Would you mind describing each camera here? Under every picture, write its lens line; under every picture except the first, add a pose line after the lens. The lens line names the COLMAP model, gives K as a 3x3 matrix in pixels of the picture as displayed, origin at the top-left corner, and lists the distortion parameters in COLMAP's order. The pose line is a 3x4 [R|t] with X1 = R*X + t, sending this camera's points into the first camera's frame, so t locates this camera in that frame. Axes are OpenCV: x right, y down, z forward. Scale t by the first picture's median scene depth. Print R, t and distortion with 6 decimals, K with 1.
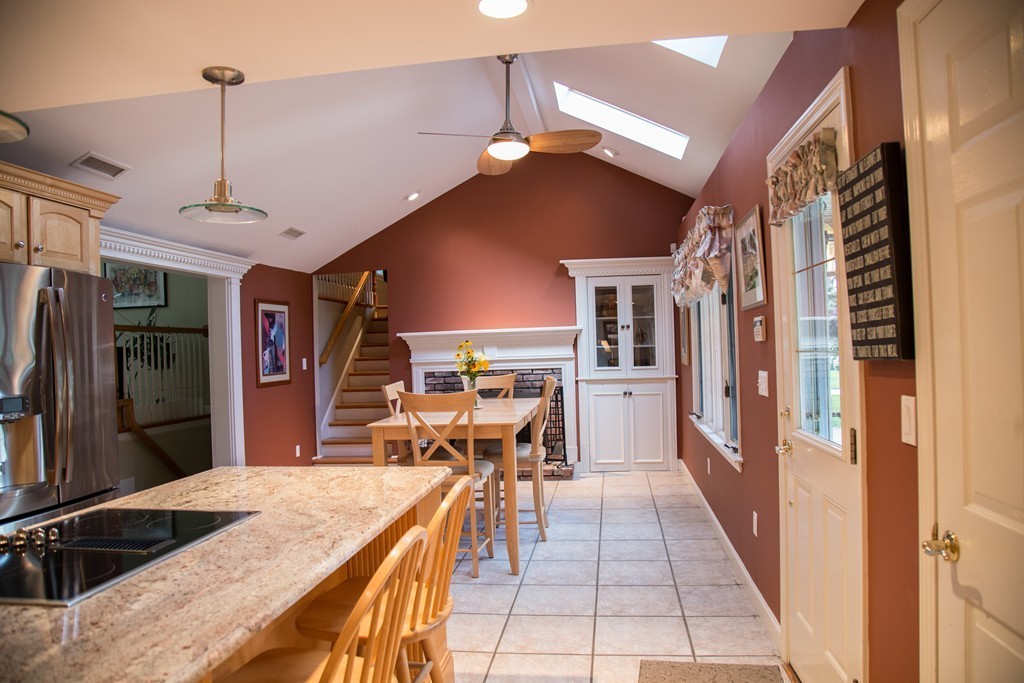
lens RADIAL K [[683.2, 0, 511.0], [0, 683.2, 342.3], [0, 0, 1]] dist [-0.096303, 0.025211]
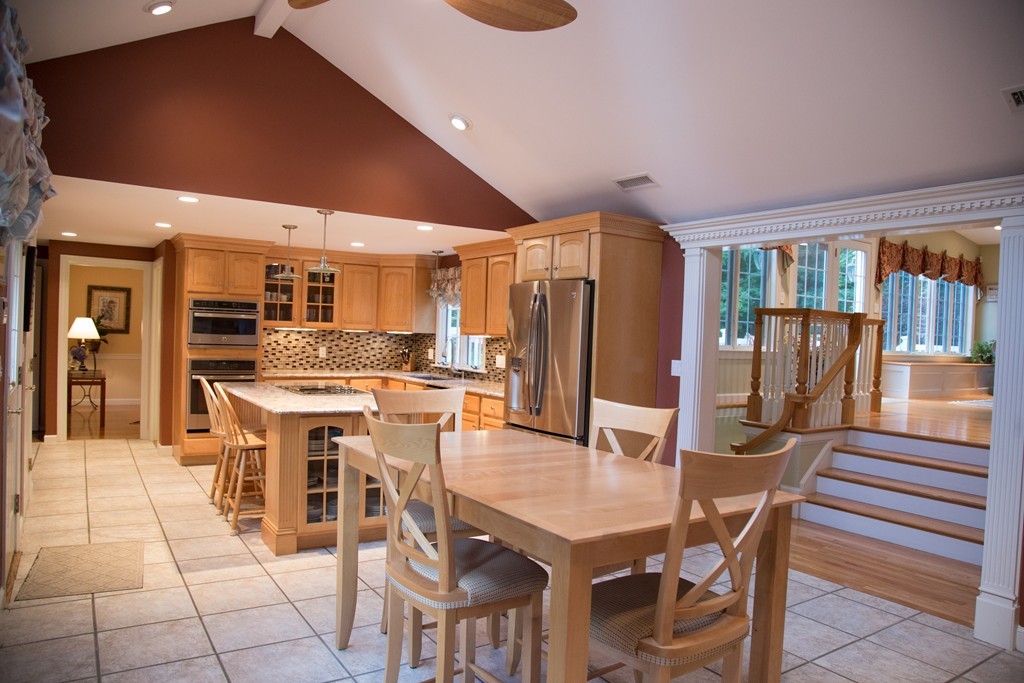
lens RADIAL K [[683.2, 0, 509.9], [0, 683.2, 344.8], [0, 0, 1]] dist [-0.096303, 0.025211]
pose [[-0.750064, 0.008419, -0.661312, 0.410448], [-0.010367, 0.999646, 0.024484, 0.001785], [0.661284, 0.025220, -0.749712, 1.985934]]
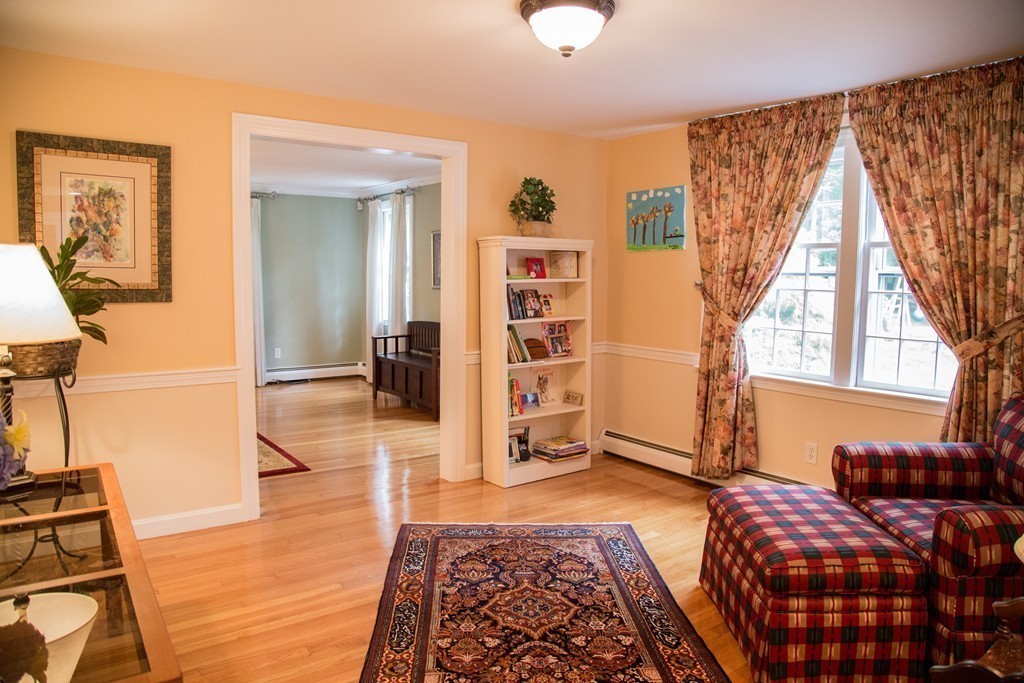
lens RADIAL K [[683.2, 0, 511.6], [0, 683.2, 341.2], [0, 0, 1]] dist [-0.096303, 0.025211]
pose [[-0.721634, 0.083174, -0.687260, 0.299182], [0.015383, 0.994438, 0.104196, 0.004032], [0.692104, 0.064619, -0.718899, 1.311741]]
